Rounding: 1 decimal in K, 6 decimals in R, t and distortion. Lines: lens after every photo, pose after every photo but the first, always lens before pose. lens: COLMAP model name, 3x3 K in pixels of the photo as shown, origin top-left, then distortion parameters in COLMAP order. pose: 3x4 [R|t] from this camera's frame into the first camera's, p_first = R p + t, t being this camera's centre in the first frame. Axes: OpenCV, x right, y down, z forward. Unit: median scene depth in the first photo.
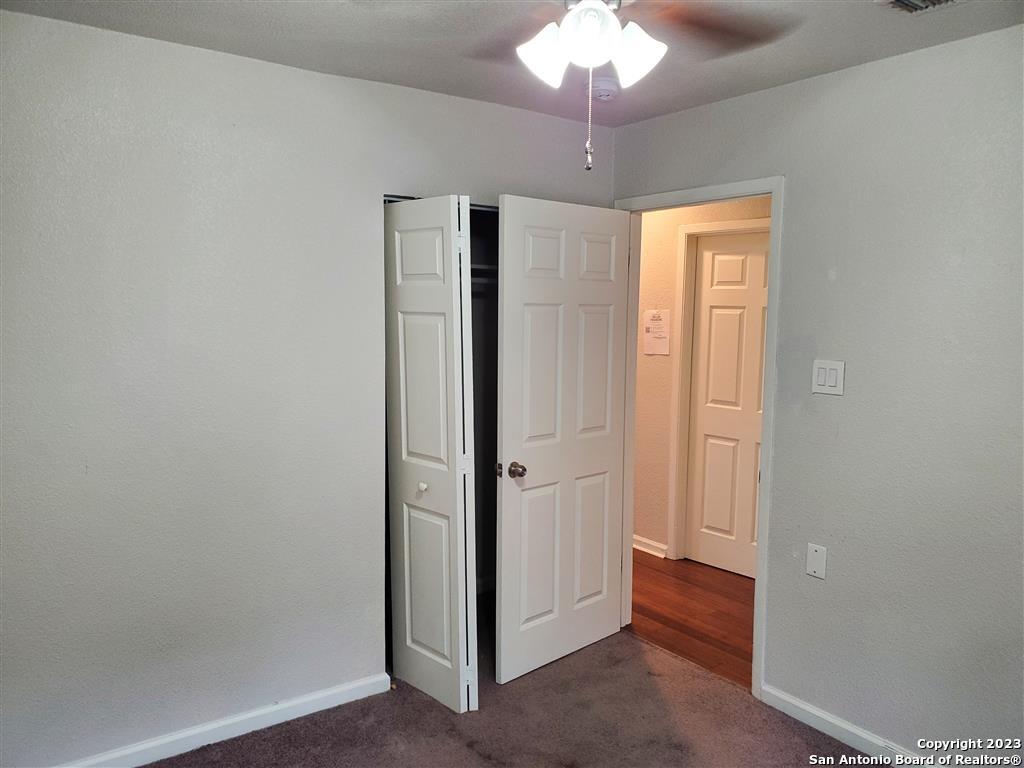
lens RADIAL K [[812.5, 0, 508.2], [0, 812.5, 381.4], [0, 0, 1]] dist [-0.002255, 0.010982]
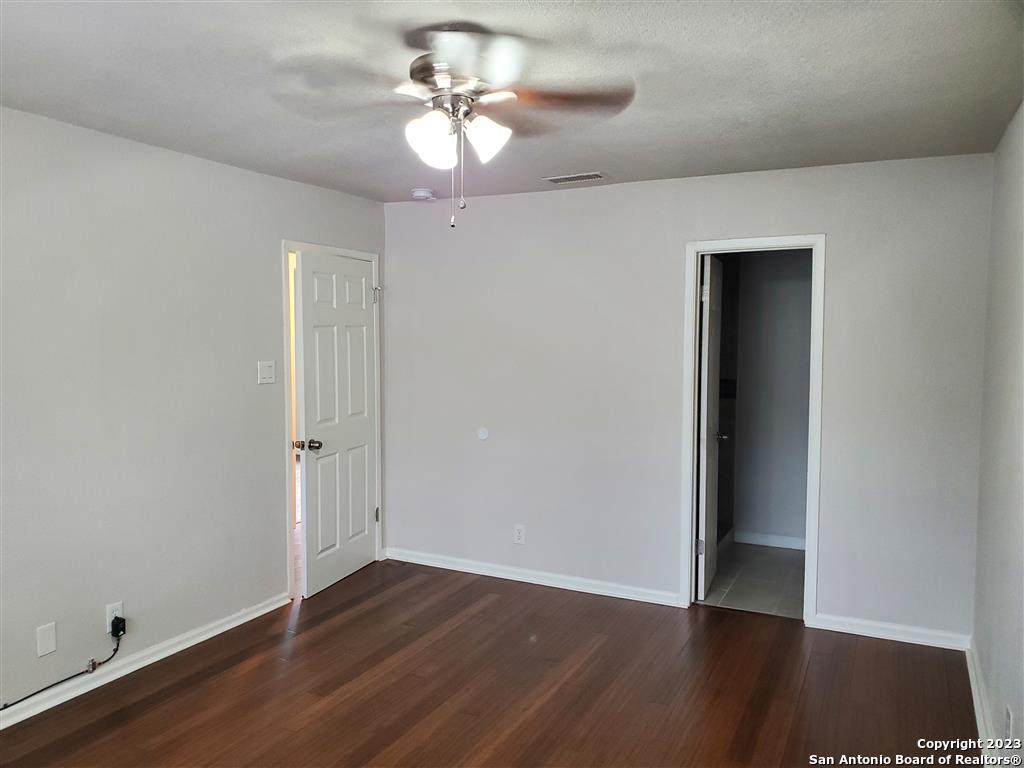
lens RADIAL K [[812.5, 0, 508.2], [0, 812.5, 381.4], [0, 0, 1]] dist [-0.002255, 0.010982]
pose [[0.853852, -0.026319, 0.519849, -0.405281], [0.040727, 0.999037, -0.016316, 0.035589], [-0.518919, 0.035103, 0.854102, -0.345722]]
